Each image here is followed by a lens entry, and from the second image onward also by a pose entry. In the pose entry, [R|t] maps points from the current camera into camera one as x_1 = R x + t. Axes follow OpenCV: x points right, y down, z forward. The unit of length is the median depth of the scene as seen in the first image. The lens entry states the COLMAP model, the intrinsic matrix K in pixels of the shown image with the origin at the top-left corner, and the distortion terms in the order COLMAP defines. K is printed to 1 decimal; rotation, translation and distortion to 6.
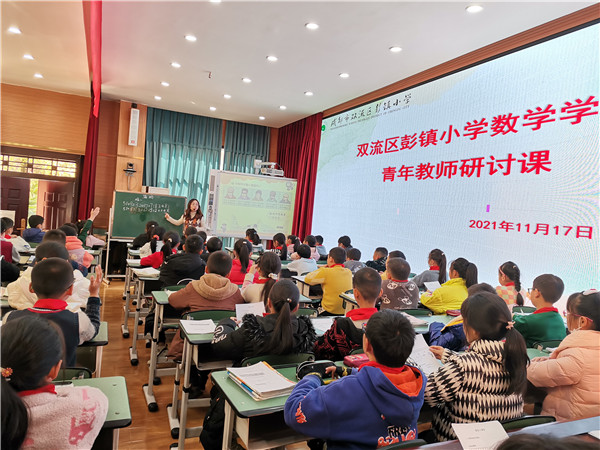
lens RADIAL K [[453.5, 0, 300.1], [0, 453.5, 225.9], [0, 0, 1]] dist [-0.005224, -0.007509]
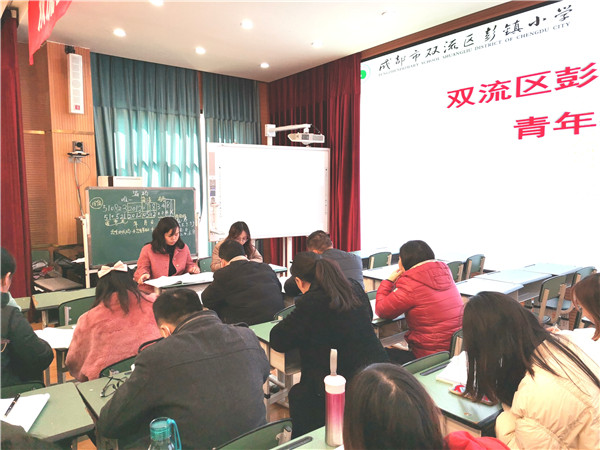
lens RADIAL K [[453.5, 0, 299.6], [0, 453.5, 223.3], [0, 0, 1]] dist [-0.005224, -0.007509]
pose [[0.961795, -0.113400, 0.249182, -0.265275], [0.099516, 0.992732, 0.067667, -0.040801], [-0.255044, -0.040284, 0.966090, 0.333187]]
